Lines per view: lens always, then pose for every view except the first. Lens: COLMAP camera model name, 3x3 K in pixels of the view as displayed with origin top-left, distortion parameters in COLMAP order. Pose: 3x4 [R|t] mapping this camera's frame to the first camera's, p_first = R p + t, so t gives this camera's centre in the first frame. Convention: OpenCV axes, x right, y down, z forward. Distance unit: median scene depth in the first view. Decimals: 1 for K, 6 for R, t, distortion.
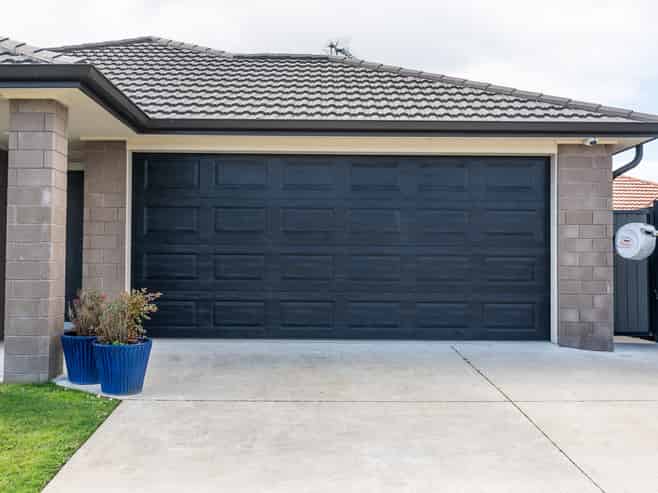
lens RADIAL K [[657.9, 0, 333.3], [0, 657.9, 239.8], [0, 0, 1]] dist [0.013086, 0.000000]
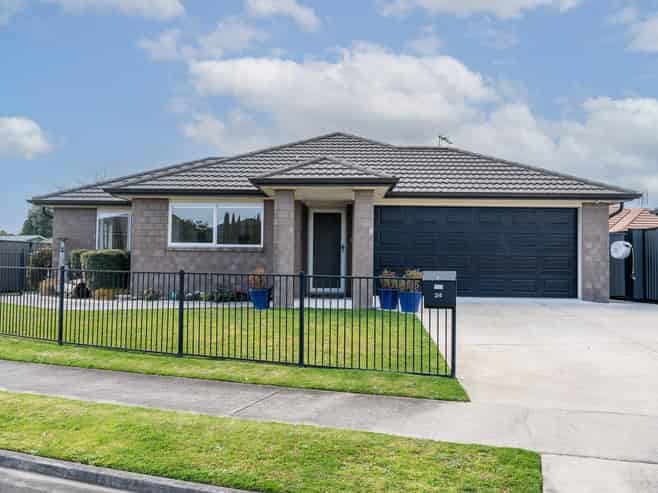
lens RADIAL K [[559.7, 0, 324.7], [0, 559.7, 251.6], [0, 0, 1]] dist [-0.005879, -0.021020]
pose [[0.996579, 0.005542, -0.082459, -0.315834], [-0.005347, 0.999982, 0.002580, 0.008105], [0.082472, -0.002130, 0.996591, -0.806247]]
